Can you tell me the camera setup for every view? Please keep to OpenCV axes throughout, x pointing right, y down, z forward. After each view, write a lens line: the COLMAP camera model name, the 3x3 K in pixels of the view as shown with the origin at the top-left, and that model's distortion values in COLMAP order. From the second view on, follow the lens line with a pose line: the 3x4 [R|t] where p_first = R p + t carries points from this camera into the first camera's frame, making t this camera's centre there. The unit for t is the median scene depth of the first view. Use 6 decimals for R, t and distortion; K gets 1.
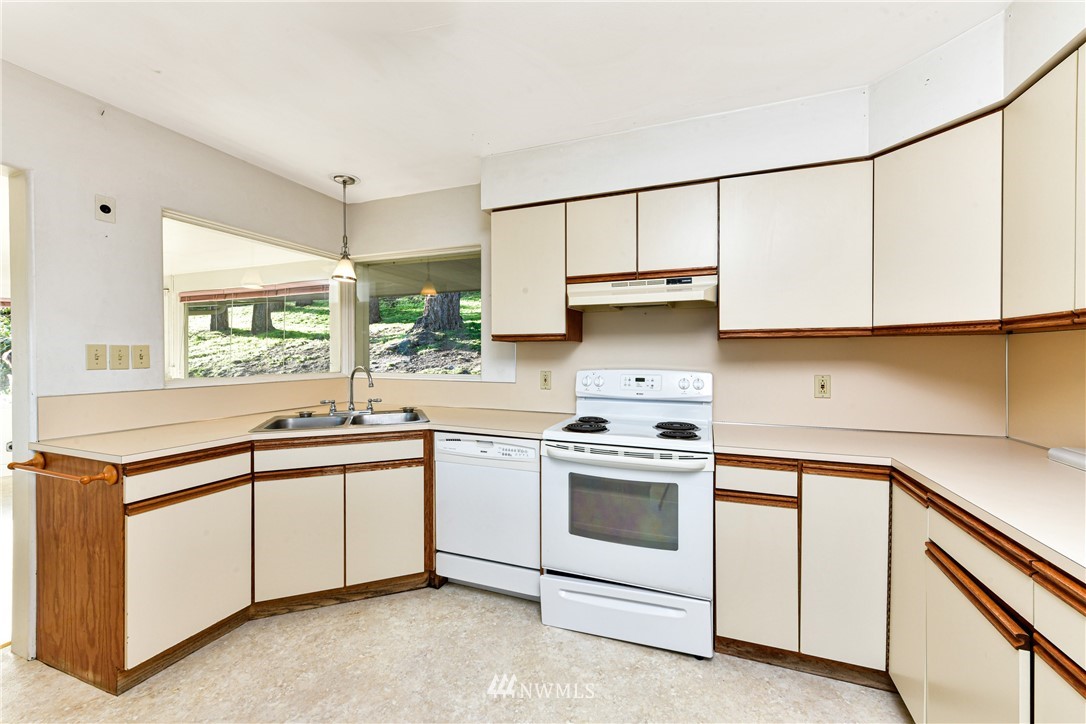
lens RADIAL K [[430.5, 0, 551.4], [0, 430.5, 357.4], [0, 0, 1]] dist [0.010285, -0.002533]
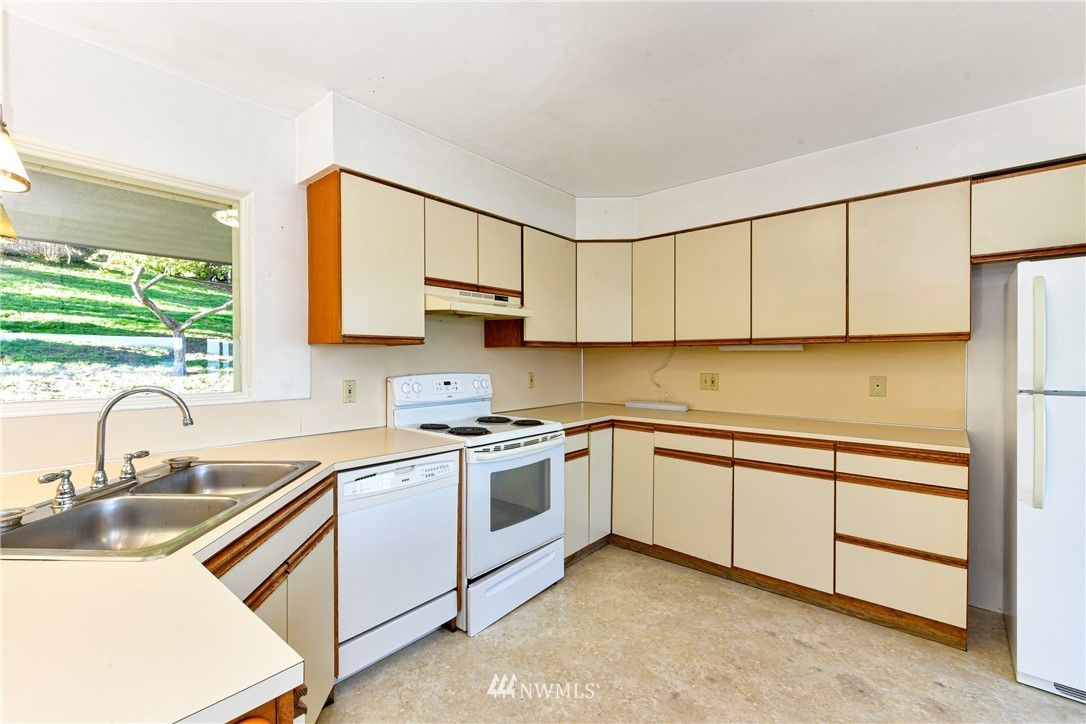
lens RADIAL K [[430.5, 0, 542.3], [0, 430.5, 359.4], [0, 0, 1]] dist [0.010285, -0.002533]
pose [[0.393205, -0.006923, 0.919425, -0.817135], [0.009043, 0.999952, 0.003662, -0.010230], [-0.919407, 0.006874, 0.393249, 0.448649]]
